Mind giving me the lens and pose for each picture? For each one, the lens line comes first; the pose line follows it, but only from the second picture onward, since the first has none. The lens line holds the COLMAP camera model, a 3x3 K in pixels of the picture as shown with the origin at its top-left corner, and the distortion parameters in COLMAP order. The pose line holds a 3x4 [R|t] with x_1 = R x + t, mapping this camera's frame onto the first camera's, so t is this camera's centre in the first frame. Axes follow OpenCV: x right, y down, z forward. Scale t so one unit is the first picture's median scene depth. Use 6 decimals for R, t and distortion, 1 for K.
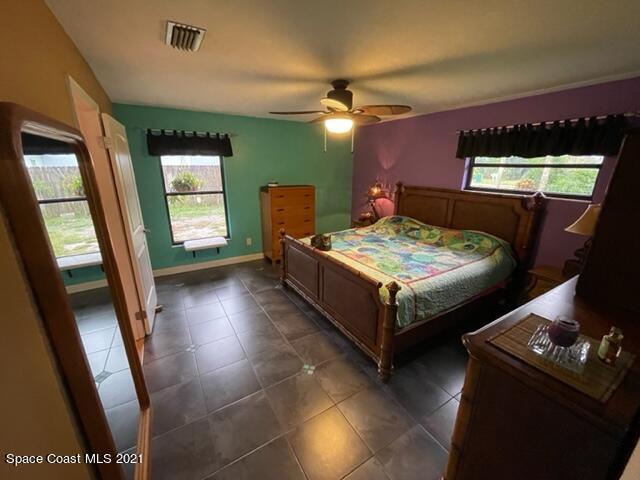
lens RADIAL K [[258.3, 0, 318.7], [0, 258.3, 240.1], [0, 0, 1]] dist [-0.004461, 0.000454]
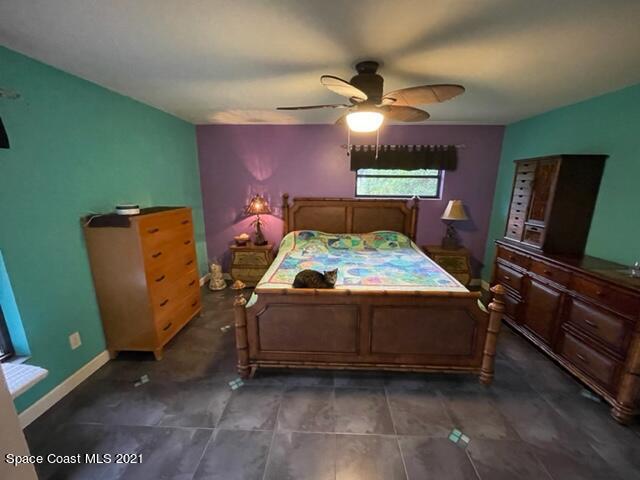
lens RADIAL K [[258.3, 0, 318.5], [0, 258.3, 242.6], [0, 0, 1]] dist [-0.004461, 0.000454]
pose [[0.561818, -0.196501, 0.803585, -0.517678], [0.228623, 0.970429, 0.077460, -0.142368], [-0.795042, 0.140199, 0.590129, 0.541460]]
